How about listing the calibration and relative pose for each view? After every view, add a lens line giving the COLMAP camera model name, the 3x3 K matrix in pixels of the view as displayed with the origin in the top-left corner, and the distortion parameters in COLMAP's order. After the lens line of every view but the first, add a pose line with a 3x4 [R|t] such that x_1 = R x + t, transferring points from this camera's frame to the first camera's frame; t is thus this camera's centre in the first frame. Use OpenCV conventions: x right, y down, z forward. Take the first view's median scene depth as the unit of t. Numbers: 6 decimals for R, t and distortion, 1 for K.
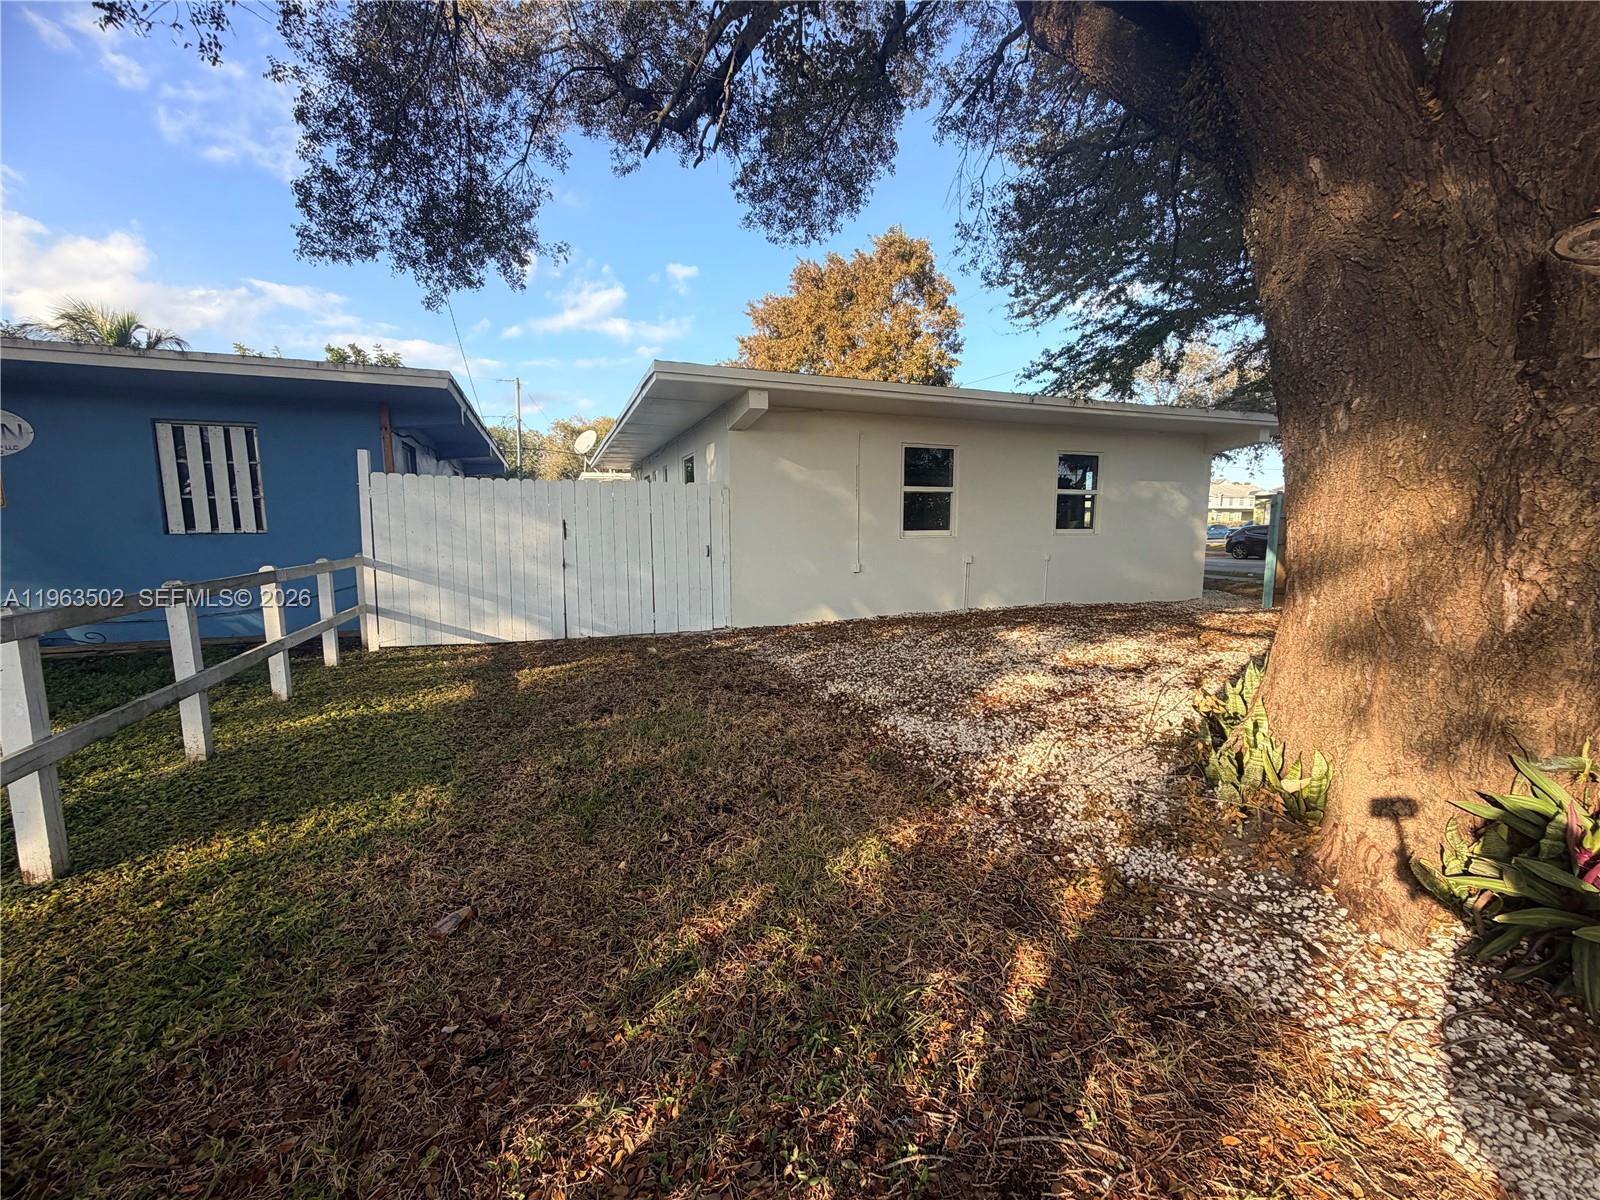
lens RADIAL K [[635.1, 0, 797.3], [0, 635.1, 604.7], [0, 0, 1]] dist [-0.004371, 0.001154]
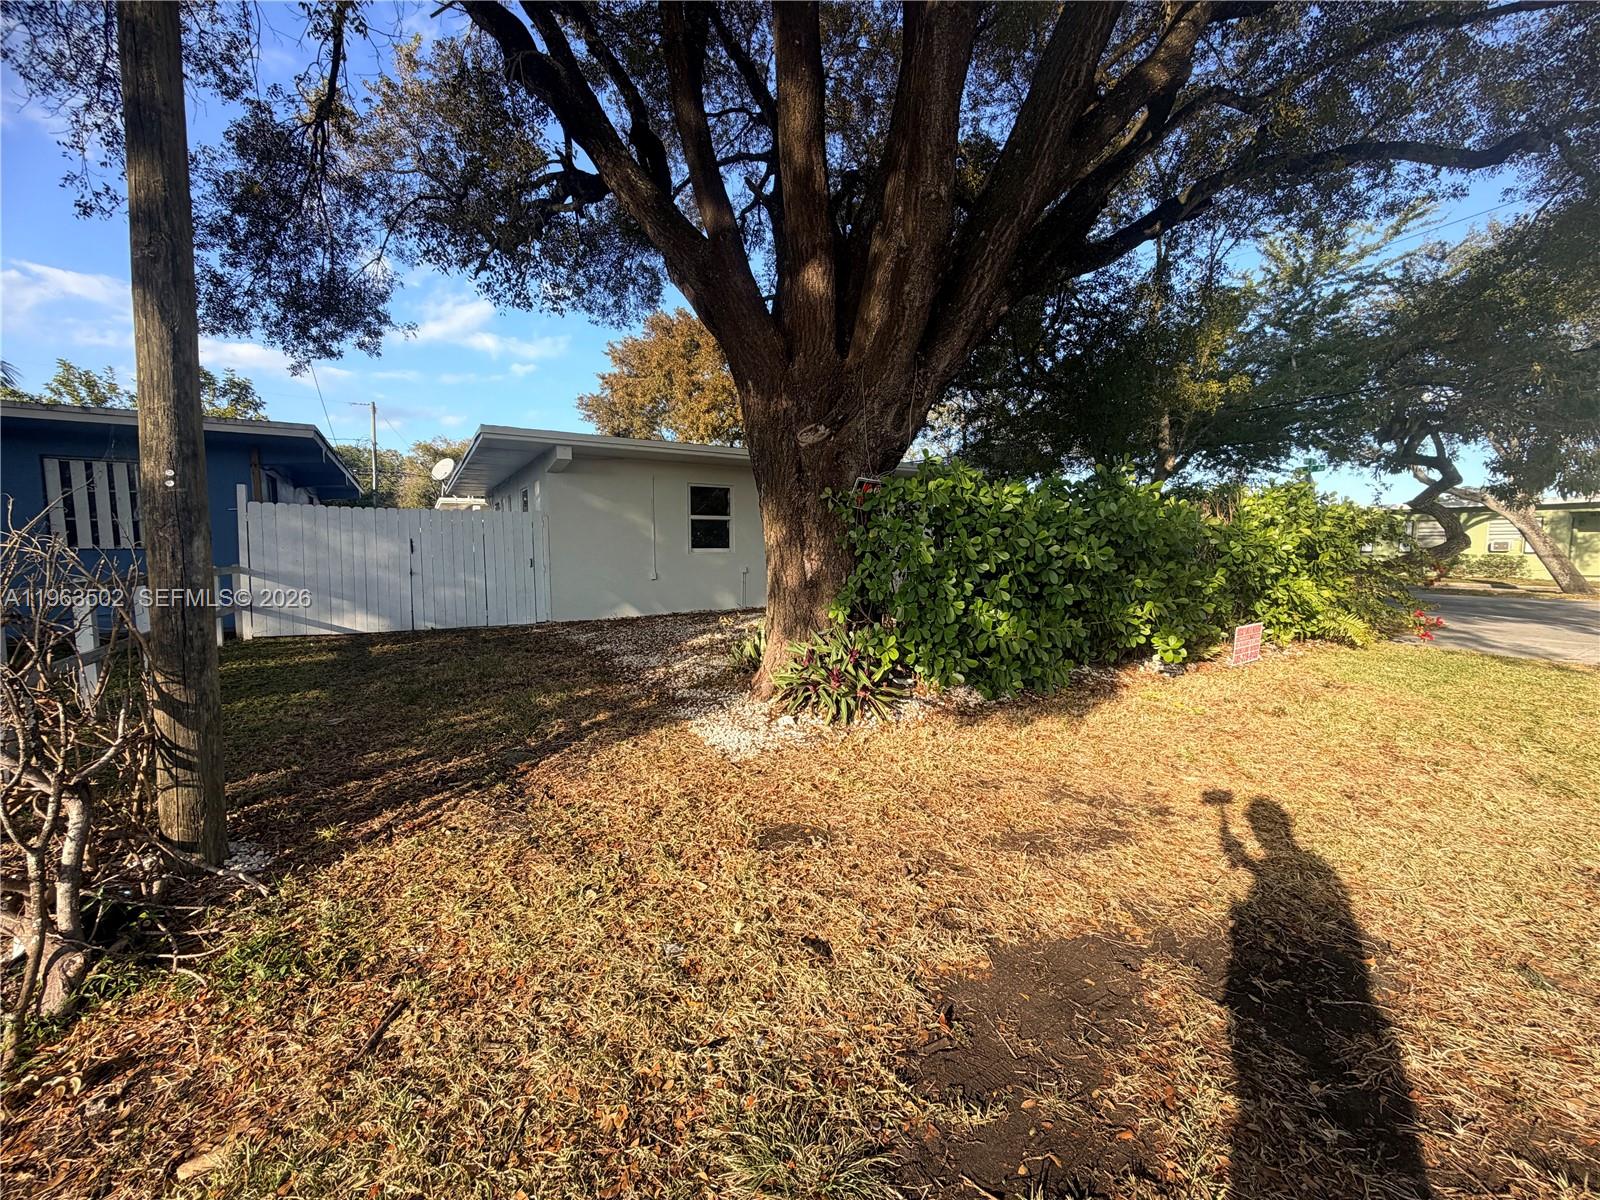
lens RADIAL K [[635.1, 0, 799.4], [0, 635.1, 602.3], [0, 0, 1]] dist [-0.004371, 0.001154]
pose [[0.983932, -0.014574, 0.177947, 0.160657], [0.022062, 0.998949, -0.040169, 0.057961], [-0.177175, 0.043450, 0.983220, -0.364628]]
